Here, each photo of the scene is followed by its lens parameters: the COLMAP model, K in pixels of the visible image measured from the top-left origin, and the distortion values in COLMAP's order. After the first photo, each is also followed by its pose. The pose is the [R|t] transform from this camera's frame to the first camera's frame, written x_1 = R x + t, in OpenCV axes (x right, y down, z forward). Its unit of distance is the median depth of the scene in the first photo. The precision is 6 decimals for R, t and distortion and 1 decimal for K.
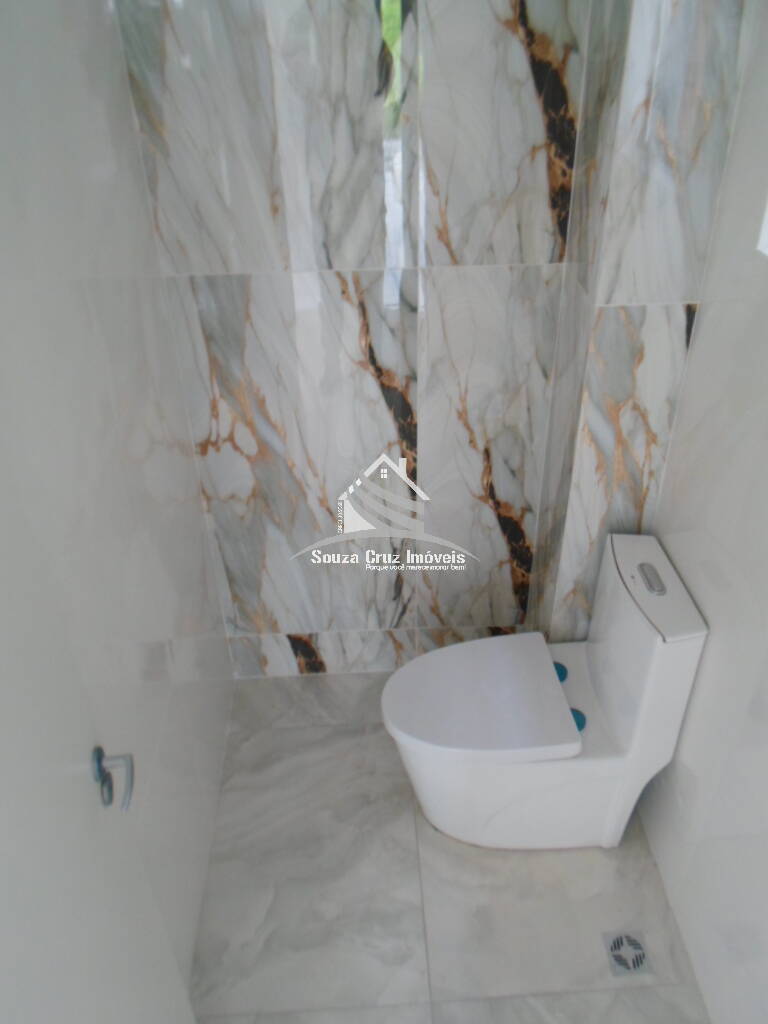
lens RADIAL K [[783.7, 0, 384.7], [0, 783.7, 512.1], [0, 0, 1]] dist [0.002889, -0.016637]
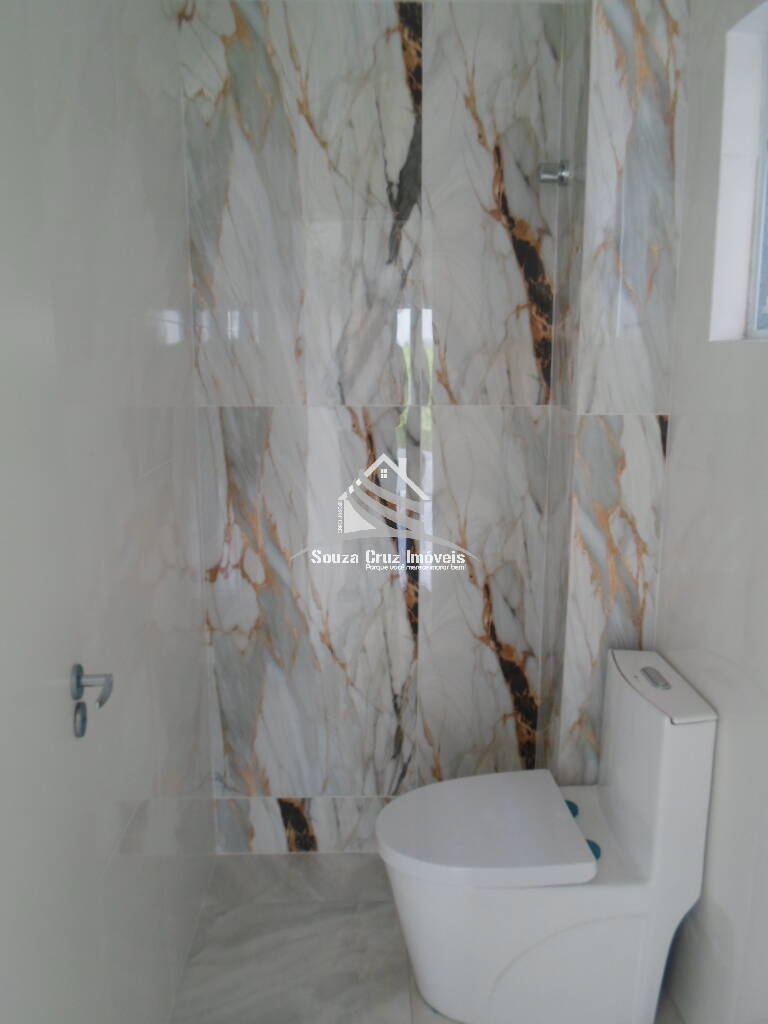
lens RADIAL K [[783.7, 0, 381.1], [0, 783.7, 512.5], [0, 0, 1]] dist [0.002889, -0.016637]
pose [[0.999443, 0.024580, -0.022587, 0.013977], [-0.031386, 0.922408, -0.384941, 0.254092], [0.011373, 0.385435, 0.922665, 0.011843]]
